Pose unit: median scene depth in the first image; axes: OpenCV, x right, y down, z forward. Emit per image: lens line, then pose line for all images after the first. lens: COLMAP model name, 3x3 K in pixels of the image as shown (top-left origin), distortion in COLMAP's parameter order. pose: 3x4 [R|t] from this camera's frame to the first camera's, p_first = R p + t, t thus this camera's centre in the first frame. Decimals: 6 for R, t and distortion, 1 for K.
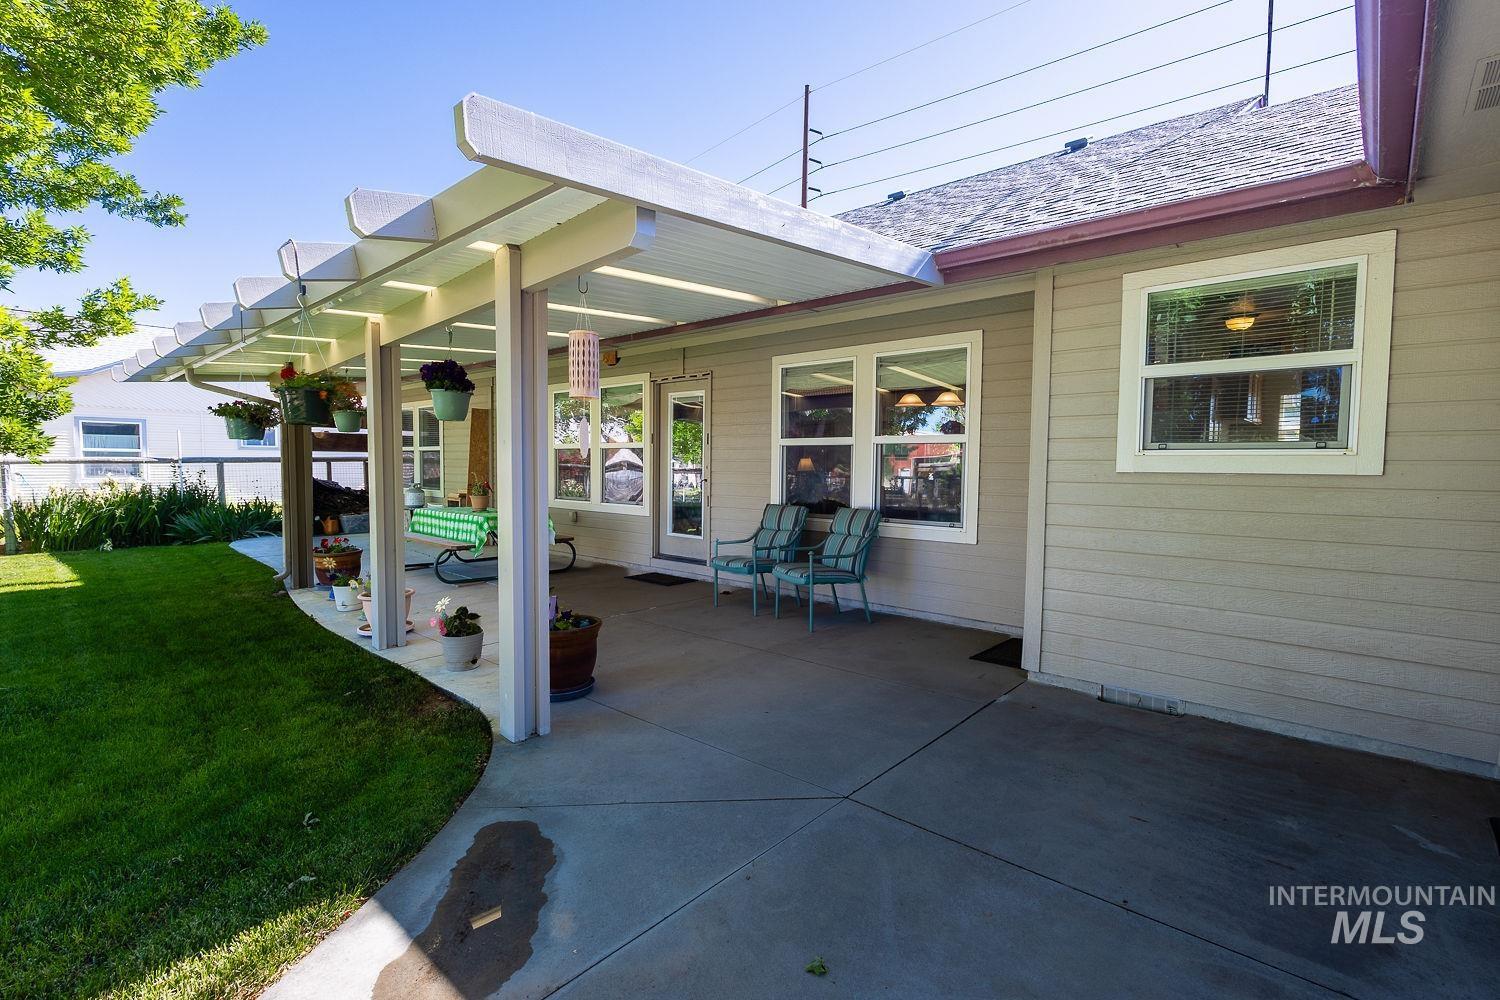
lens RADIAL K [[697.2, 0, 746.2], [0, 697.2, 500.0], [0, 0, 1]] dist [0.009242, -0.003697]
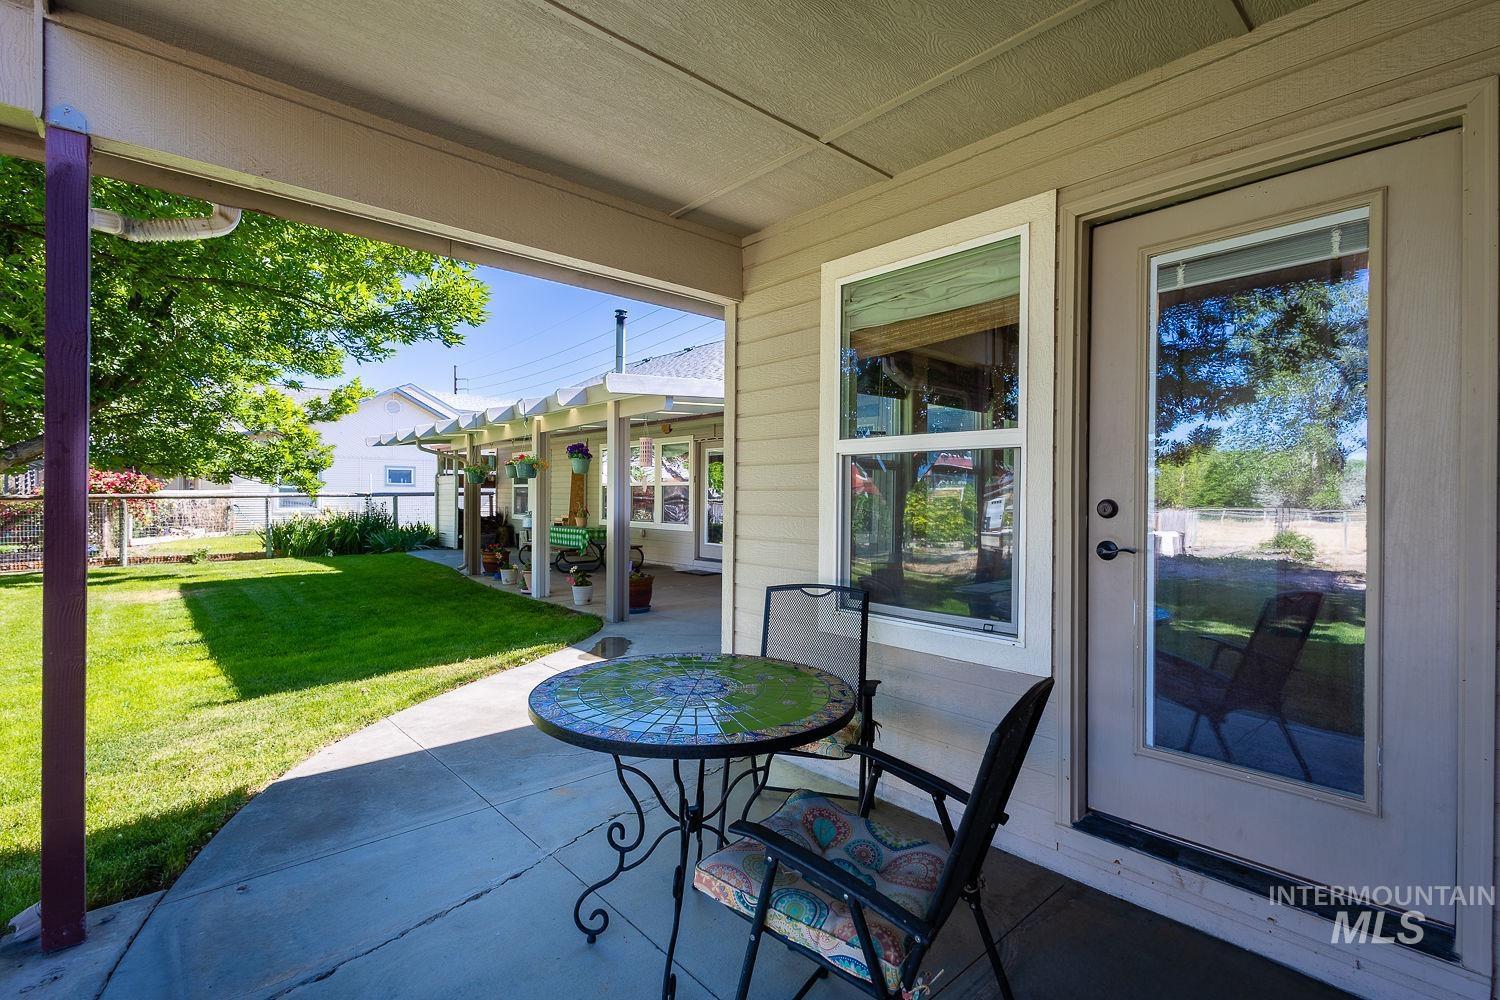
lens RADIAL K [[697.2, 0, 759.5], [0, 697.2, 497.6], [0, 0, 1]] dist [0.009242, -0.003697]
pose [[0.996820, -0.002970, -0.079635, 0.120615], [-0.000987, 0.998769, -0.049603, 0.024353], [0.079684, 0.049524, 0.995589, -0.465614]]
